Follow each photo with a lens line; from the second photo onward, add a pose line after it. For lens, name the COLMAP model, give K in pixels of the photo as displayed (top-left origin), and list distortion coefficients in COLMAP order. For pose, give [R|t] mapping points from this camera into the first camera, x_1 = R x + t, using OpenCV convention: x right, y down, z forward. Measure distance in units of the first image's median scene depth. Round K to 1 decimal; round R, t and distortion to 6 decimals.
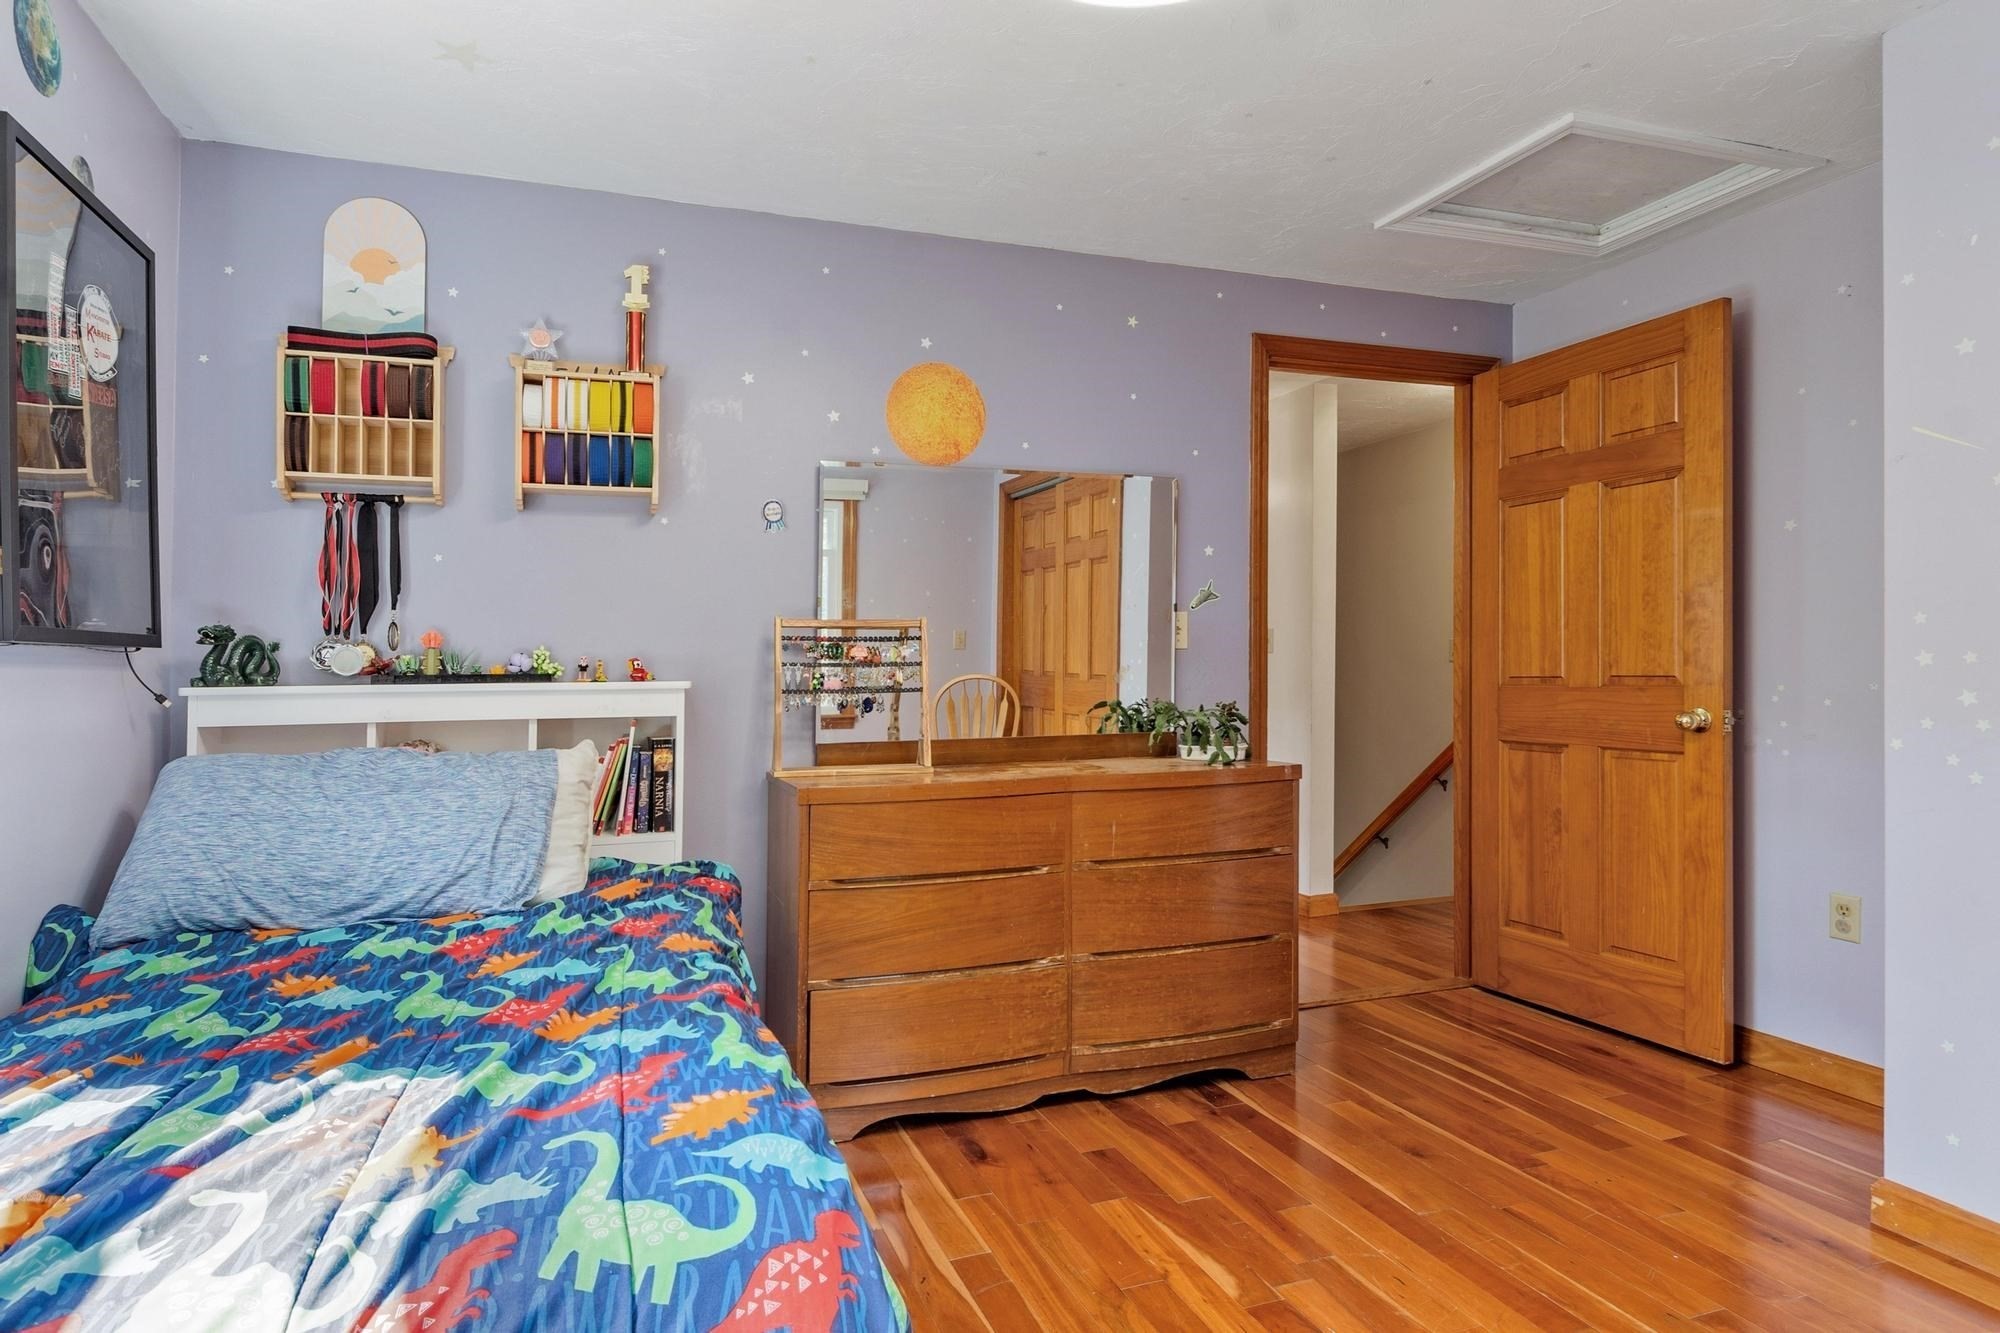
lens RADIAL K [[1104.2, 0, 996.4], [0, 1104.2, 634.2], [0, 0, 1]] dist [0.000032, 0.000969]
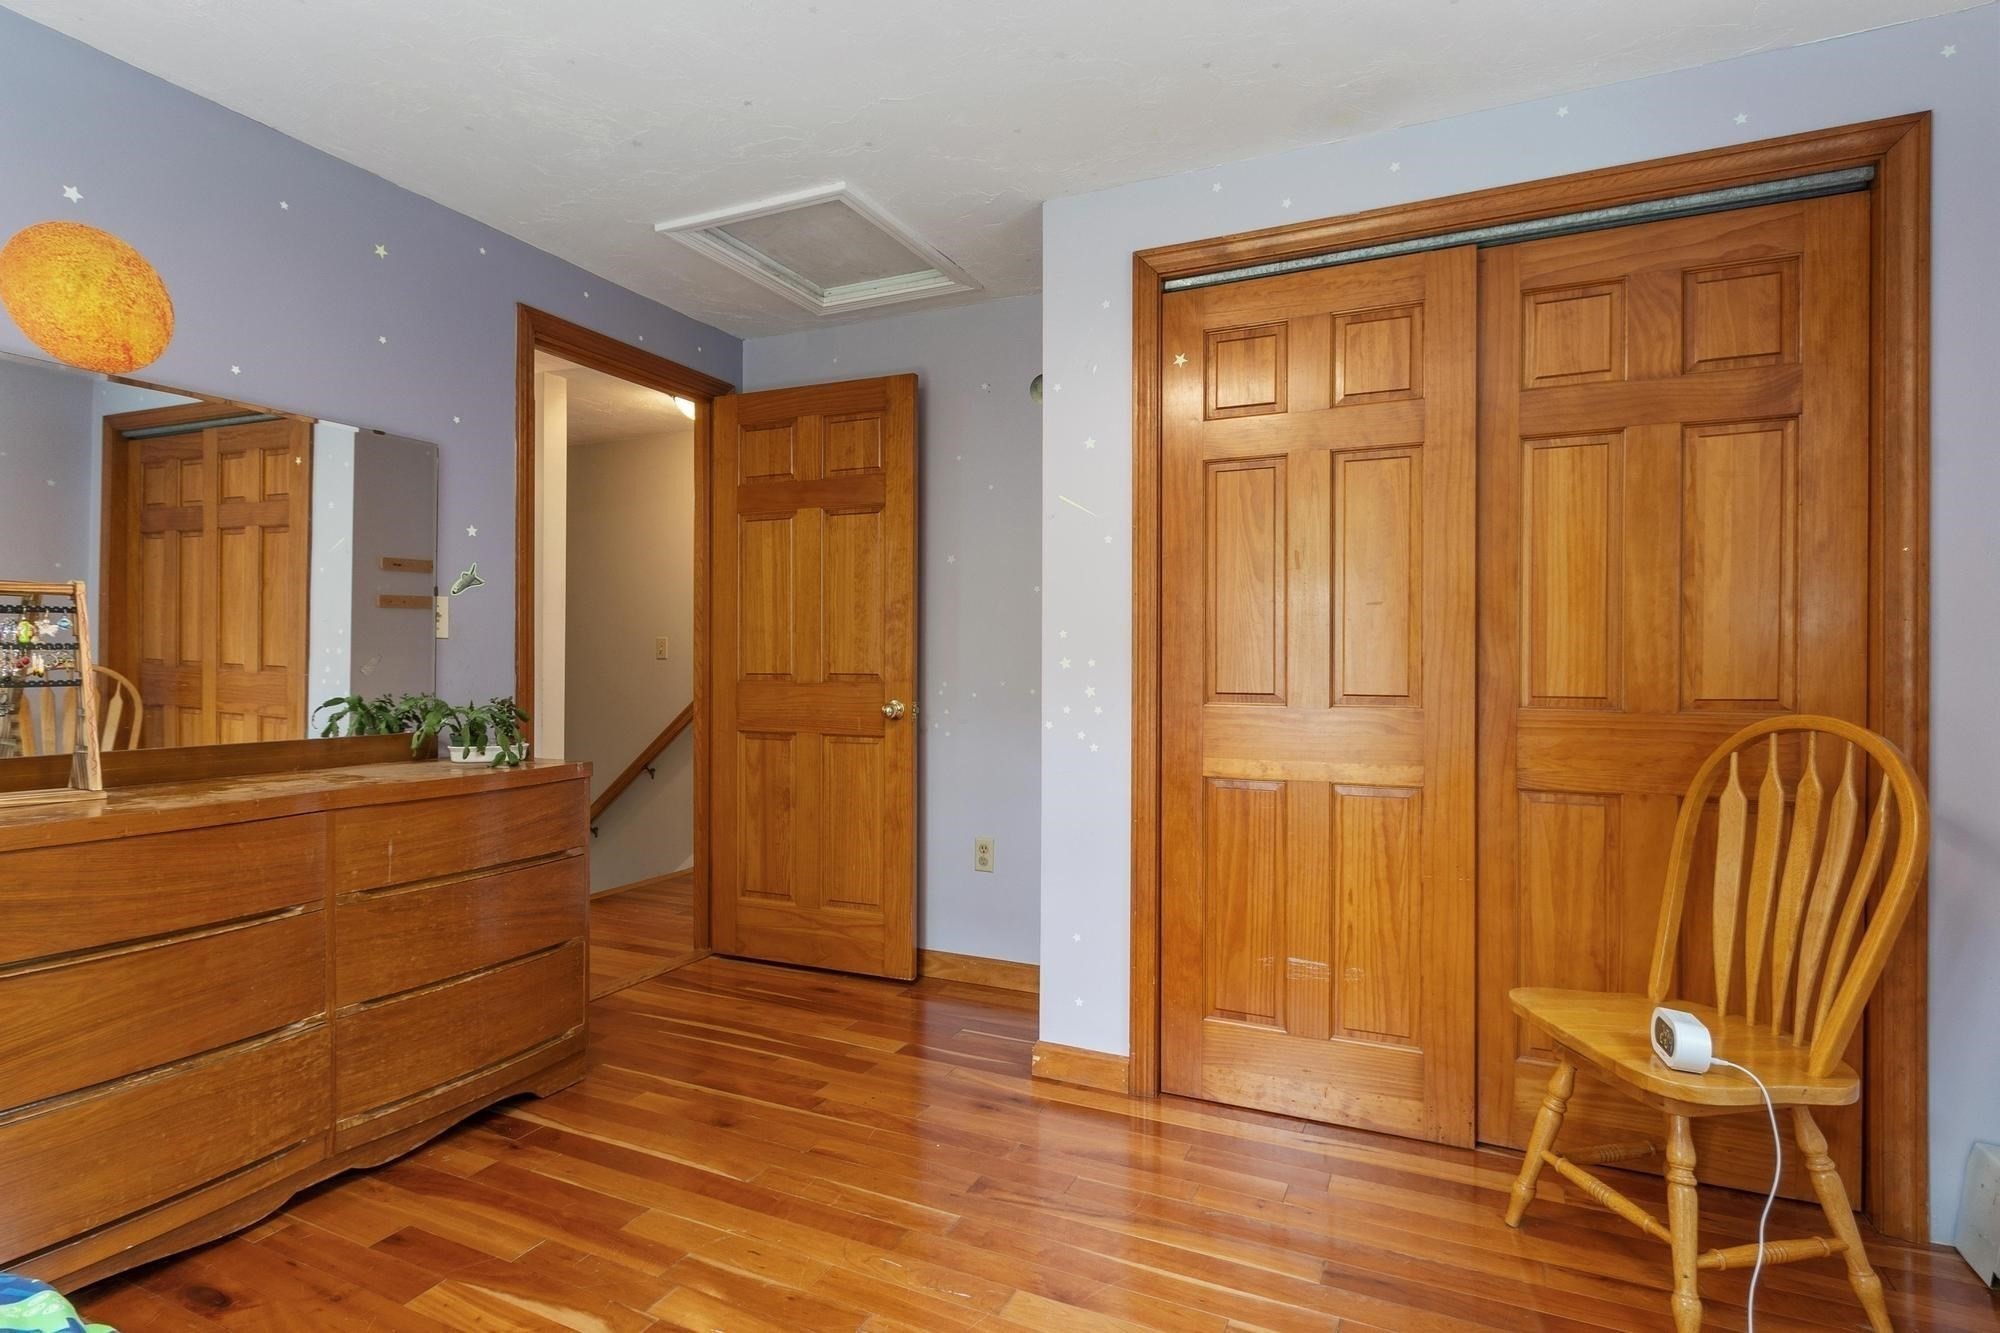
lens RADIAL K [[1017.2, 0, 1000.0], [0, 1017.2, 666.5], [0, 0, 1]] dist [-0.000838, -0.001098]
pose [[0.713013, 0.014941, 0.700992, -0.089166], [-0.037527, 0.999153, 0.016874, 0.005591], [-0.700146, -0.038338, 0.712970, 0.106414]]
